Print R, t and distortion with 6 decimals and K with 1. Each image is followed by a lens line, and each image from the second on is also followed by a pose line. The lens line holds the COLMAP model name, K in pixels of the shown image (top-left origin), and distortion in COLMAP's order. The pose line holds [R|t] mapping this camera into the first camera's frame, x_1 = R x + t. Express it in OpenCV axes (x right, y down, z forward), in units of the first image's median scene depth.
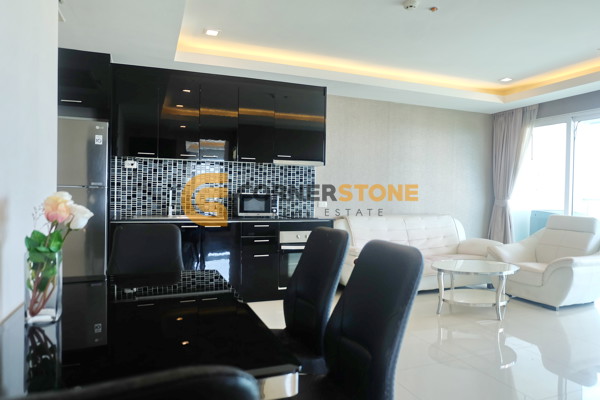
lens RADIAL K [[418.2, 0, 301.0], [0, 418.2, 203.8], [0, 0, 1]] dist [-0.050637, 0.039218]
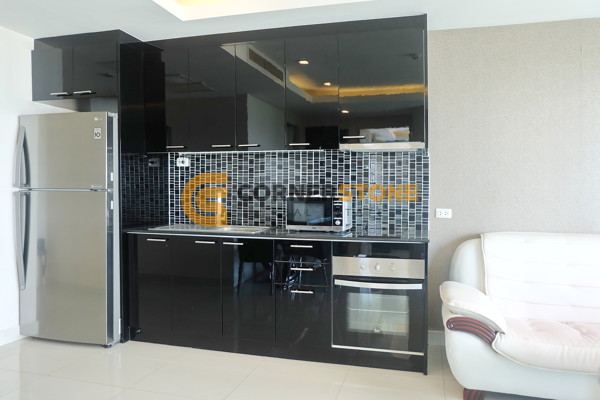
lens RADIAL K [[455.3, 0, 310.9], [0, 455.3, 195.3], [0, 0, 1]] dist [-0.031589, 0.026440]
pose [[0.815399, -0.006109, -0.578866, 0.291108], [-0.003820, 0.999866, -0.015932, -0.013994], [0.578886, 0.015202, 0.815267, 0.377966]]
